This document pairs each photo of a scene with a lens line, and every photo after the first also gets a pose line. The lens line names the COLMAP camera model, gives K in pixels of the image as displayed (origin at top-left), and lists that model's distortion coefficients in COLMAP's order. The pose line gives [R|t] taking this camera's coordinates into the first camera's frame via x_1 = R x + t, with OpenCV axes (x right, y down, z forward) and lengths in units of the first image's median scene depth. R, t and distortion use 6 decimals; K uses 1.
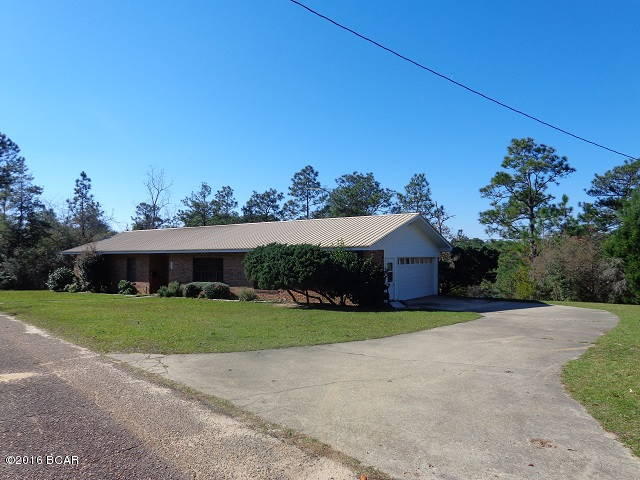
lens RADIAL K [[448.3, 0, 316.6], [0, 448.3, 234.6], [0, 0, 1]] dist [-0.006753, 0.014592]
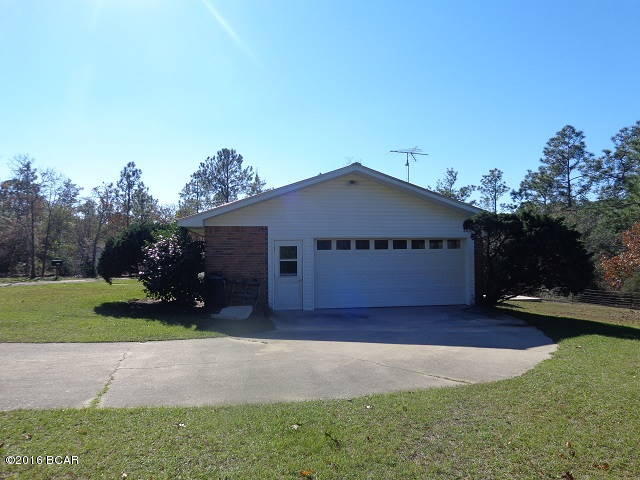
lens RADIAL K [[448.3, 0, 322.3], [0, 448.3, 239.7], [0, 0, 1]] dist [-0.006753, 0.014592]
pose [[0.705975, -0.023684, -0.707841, 0.329014], [0.036395, 0.999333, 0.002861, 0.026540], [0.707301, -0.027782, 0.706366, 0.290179]]
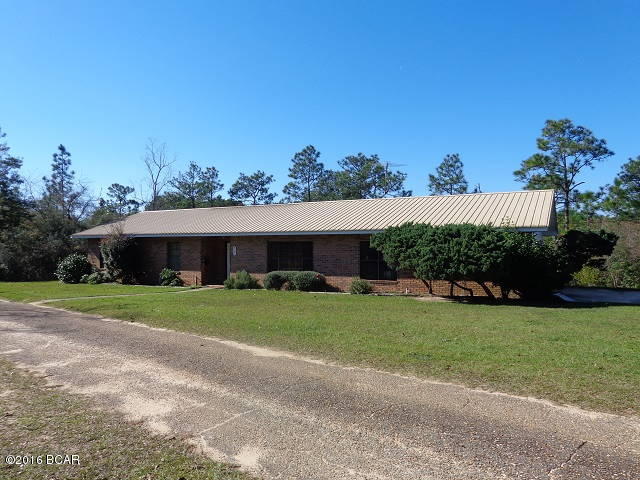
lens RADIAL K [[448.3, 0, 317.9], [0, 448.3, 242.8], [0, 0, 1]] dist [-0.006753, 0.014592]
pose [[0.993899, 0.002128, 0.110271, -0.159116], [-0.007146, 0.998955, 0.045132, 0.009115], [-0.110059, -0.045645, 0.992876, 0.098079]]
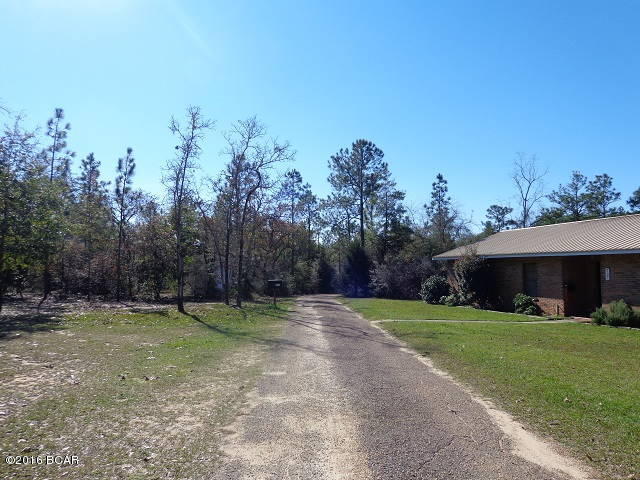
lens RADIAL K [[448.3, 0, 321.7], [0, 448.3, 242.9], [0, 0, 1]] dist [-0.006753, 0.014592]
pose [[0.760794, -0.033000, -0.648154, -0.133733], [0.031963, 0.999400, -0.013365, 0.012169], [0.648206, -0.010549, 0.761392, 0.159449]]
